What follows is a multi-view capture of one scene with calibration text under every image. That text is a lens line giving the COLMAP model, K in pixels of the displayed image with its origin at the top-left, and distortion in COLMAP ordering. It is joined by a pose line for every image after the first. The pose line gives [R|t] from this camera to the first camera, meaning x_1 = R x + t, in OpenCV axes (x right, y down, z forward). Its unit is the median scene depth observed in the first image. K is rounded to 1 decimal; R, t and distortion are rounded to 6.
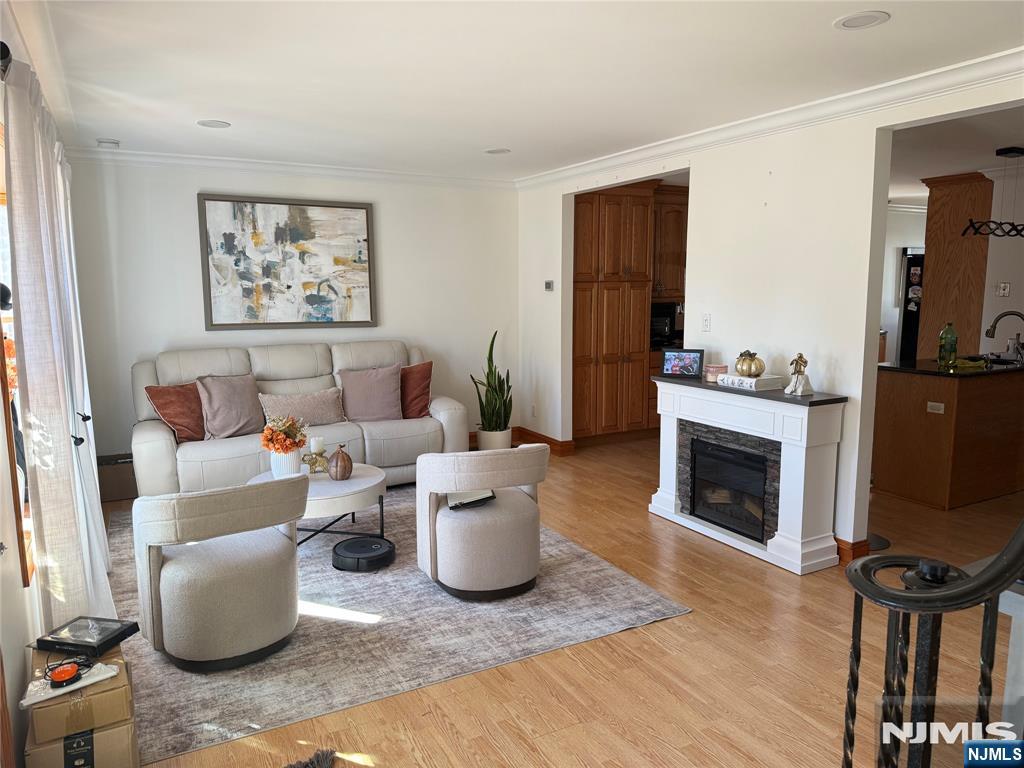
lens RADIAL K [[733.8, 0, 508.4], [0, 733.8, 383.1], [0, 0, 1]] dist [0.021796, -0.027954]
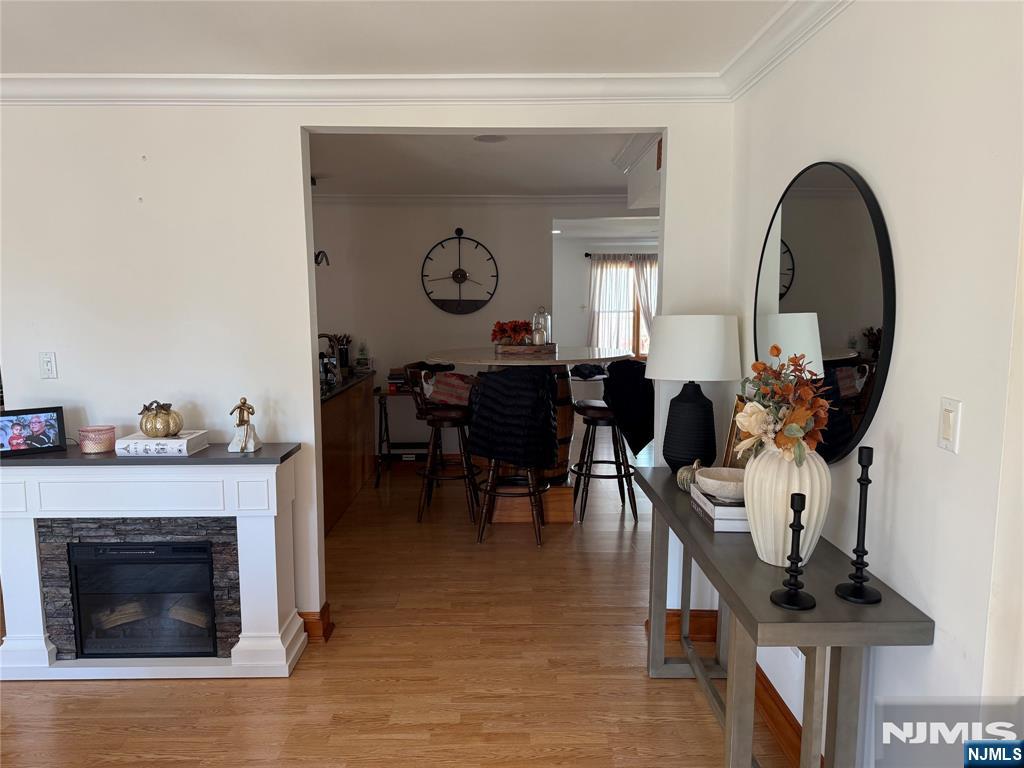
lens RADIAL K [[733.8, 0, 513.5], [0, 733.8, 390.2], [0, 0, 1]] dist [0.021796, -0.027954]
pose [[0.448453, -0.094499, 0.888797, -0.140628], [0.116336, 0.992107, 0.046784, -0.044074], [-0.886203, 0.082419, 0.455907, 0.336003]]
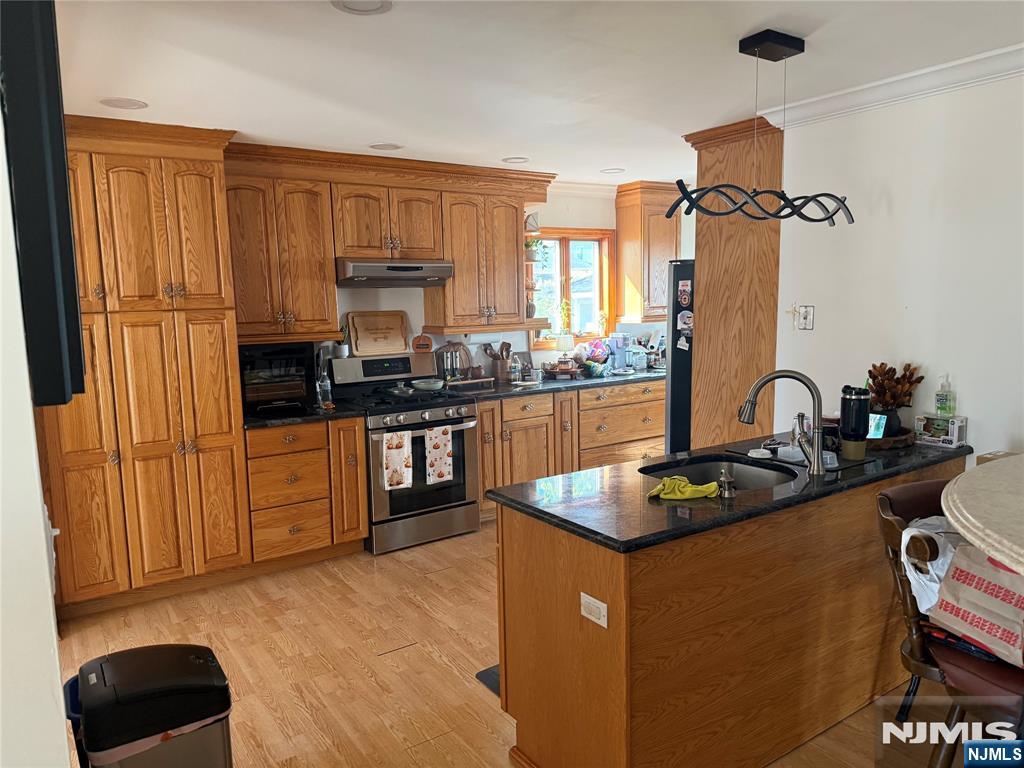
lens RADIAL K [[733.8, 0, 519.8], [0, 733.8, 388.2], [0, 0, 1]] dist [0.021796, -0.027954]
pose [[0.993461, -0.027503, 0.110814, 0.532689], [0.028602, 0.999556, -0.008342, -0.101338], [-0.110535, 0.011457, 0.993806, 0.622634]]
